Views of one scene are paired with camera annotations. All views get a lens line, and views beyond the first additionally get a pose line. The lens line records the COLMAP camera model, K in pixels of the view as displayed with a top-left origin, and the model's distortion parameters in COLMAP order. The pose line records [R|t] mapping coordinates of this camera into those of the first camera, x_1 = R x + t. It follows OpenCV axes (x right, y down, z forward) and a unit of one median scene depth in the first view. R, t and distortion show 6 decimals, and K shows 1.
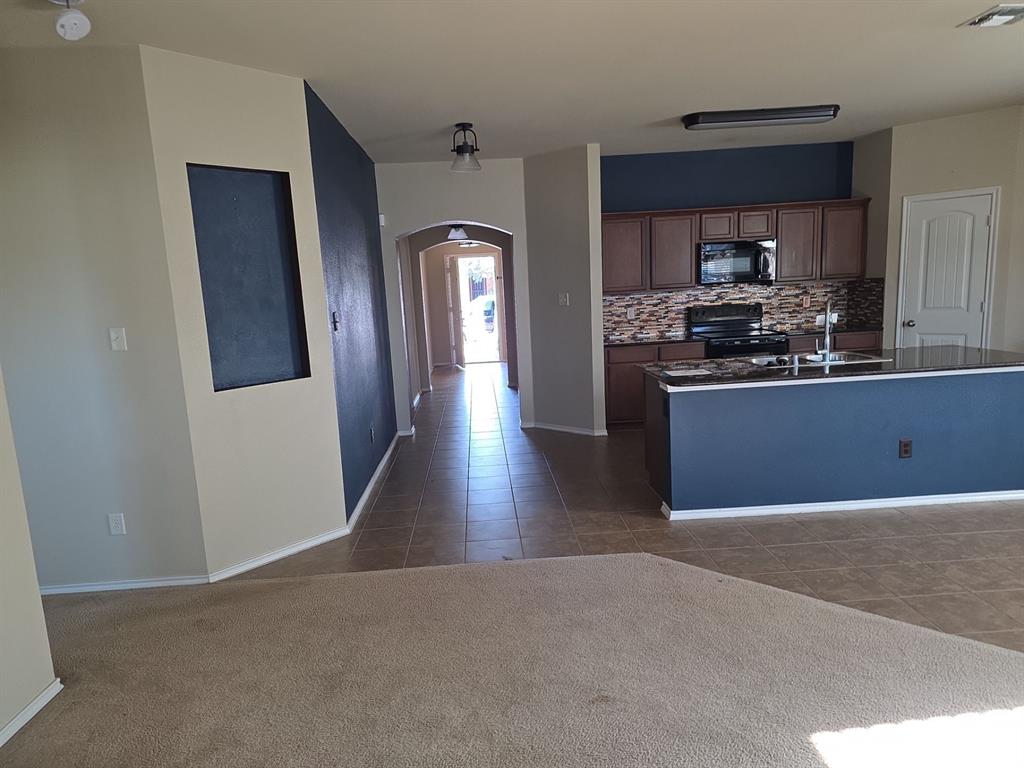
lens RADIAL K [[671.0, 0, 506.0], [0, 671.0, 396.8], [0, 0, 1]] dist [0.078310, -0.065801]
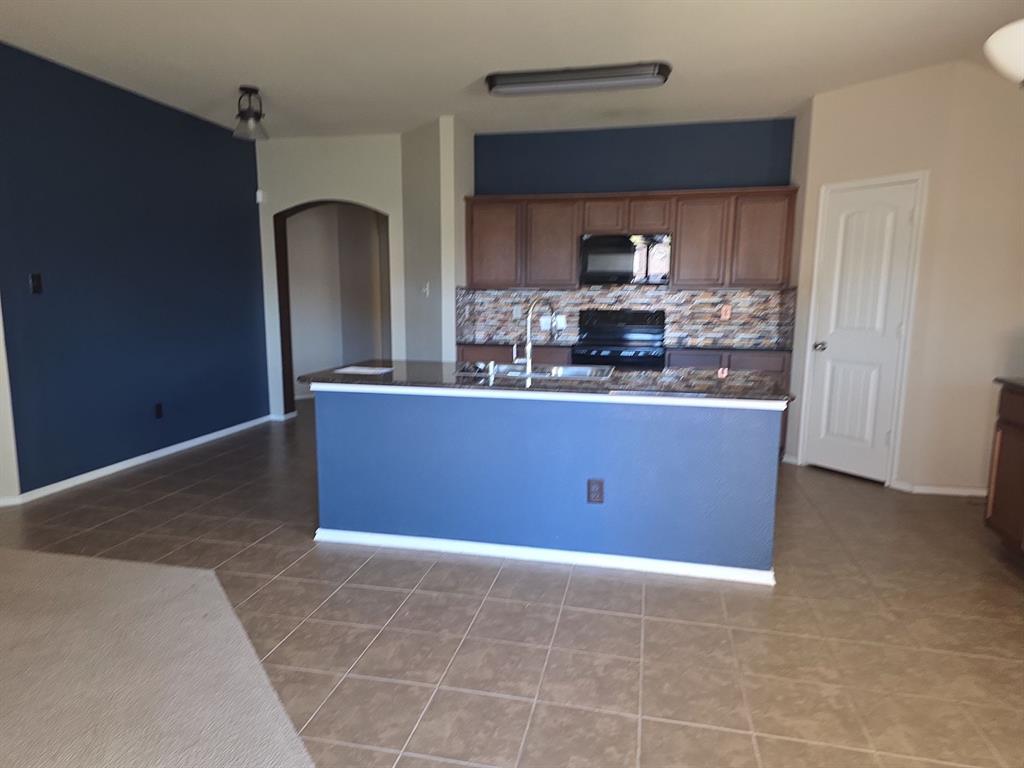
lens RADIAL K [[671.0, 0, 495.7], [0, 671.0, 391.7], [0, 0, 1]] dist [0.078310, -0.065801]
pose [[0.960776, 0.097455, -0.259638, 0.428111], [-0.100981, 0.994888, -0.000245, -0.016913], [0.258287, 0.026454, 0.965706, 0.146289]]
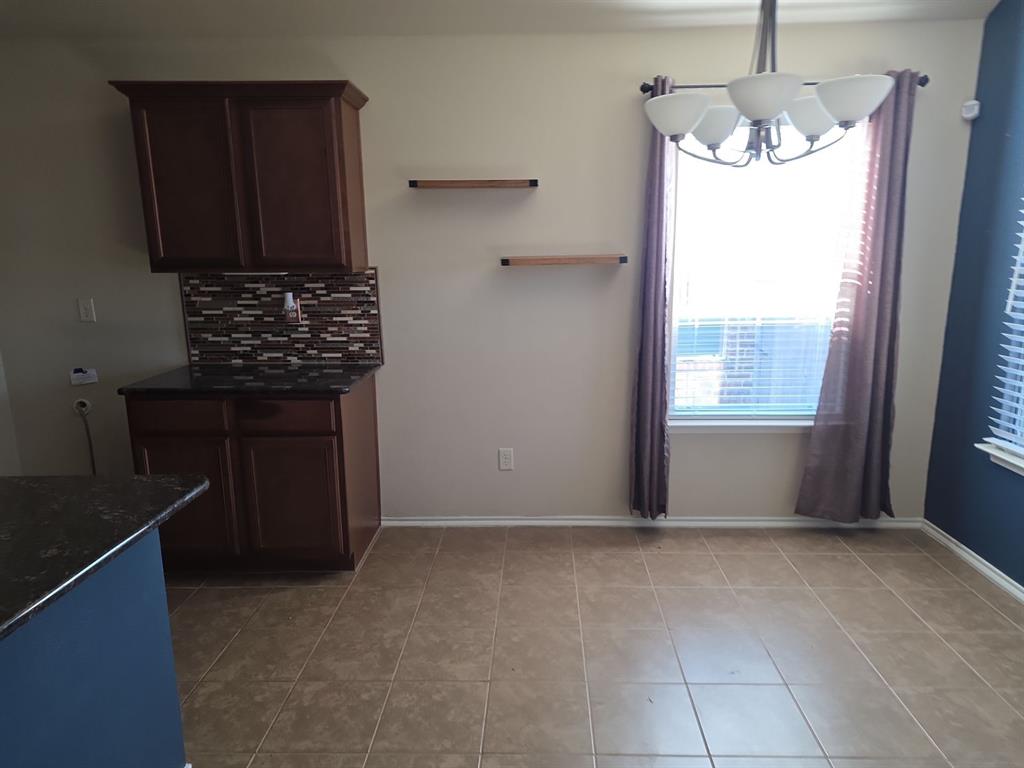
lens RADIAL K [[671.0, 0, 528.8], [0, 671.0, 399.7], [0, 0, 1]] dist [0.078310, -0.065801]
pose [[0.064464, -0.167896, 0.983695, 0.251196], [0.174217, 0.972500, 0.154568, -0.081733], [-0.982595, 0.161412, 0.091941, 0.462060]]
